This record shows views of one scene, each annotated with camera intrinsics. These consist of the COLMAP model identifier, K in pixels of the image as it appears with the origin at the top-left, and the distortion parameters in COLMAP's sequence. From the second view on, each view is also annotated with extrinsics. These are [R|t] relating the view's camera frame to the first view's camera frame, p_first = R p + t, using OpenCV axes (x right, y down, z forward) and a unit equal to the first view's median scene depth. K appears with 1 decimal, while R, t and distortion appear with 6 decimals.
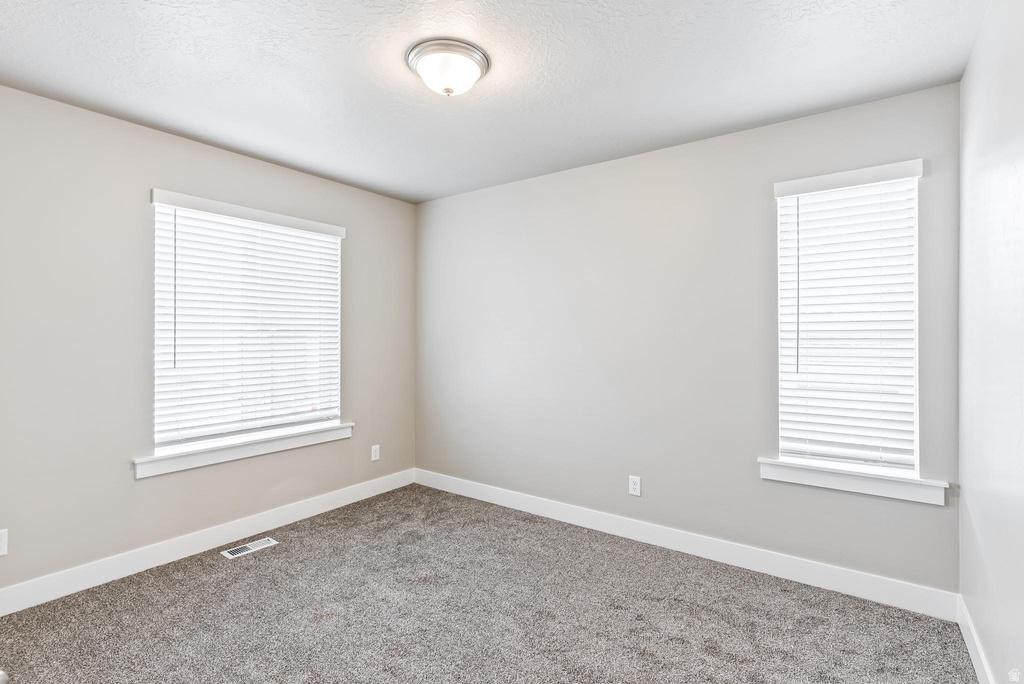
lens RADIAL K [[487.0, 0, 512.7], [0, 487.0, 338.6], [0, 0, 1]] dist [0.002385, 0.000238]
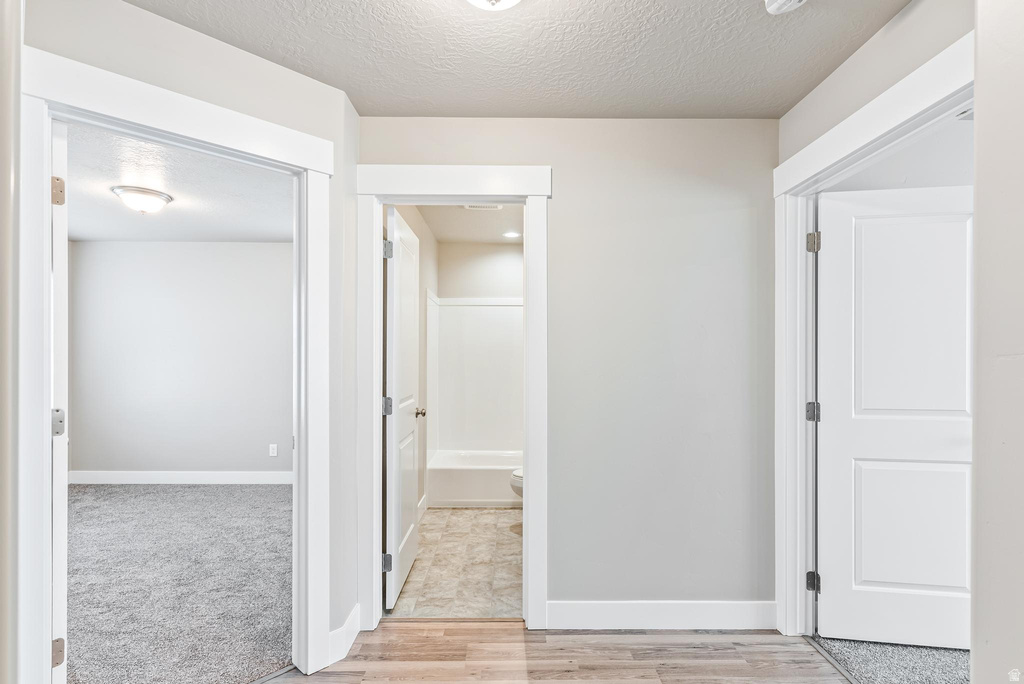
lens RADIAL K [[487.0, 0, 514.9], [0, 487.0, 356.0], [0, 0, 1]] dist [0.002385, 0.000238]
pose [[0.798351, 0.003457, 0.602183, -0.084712], [0.001663, 0.999967, -0.007945, 0.005364], [-0.602190, 0.007344, 0.798319, -0.789023]]
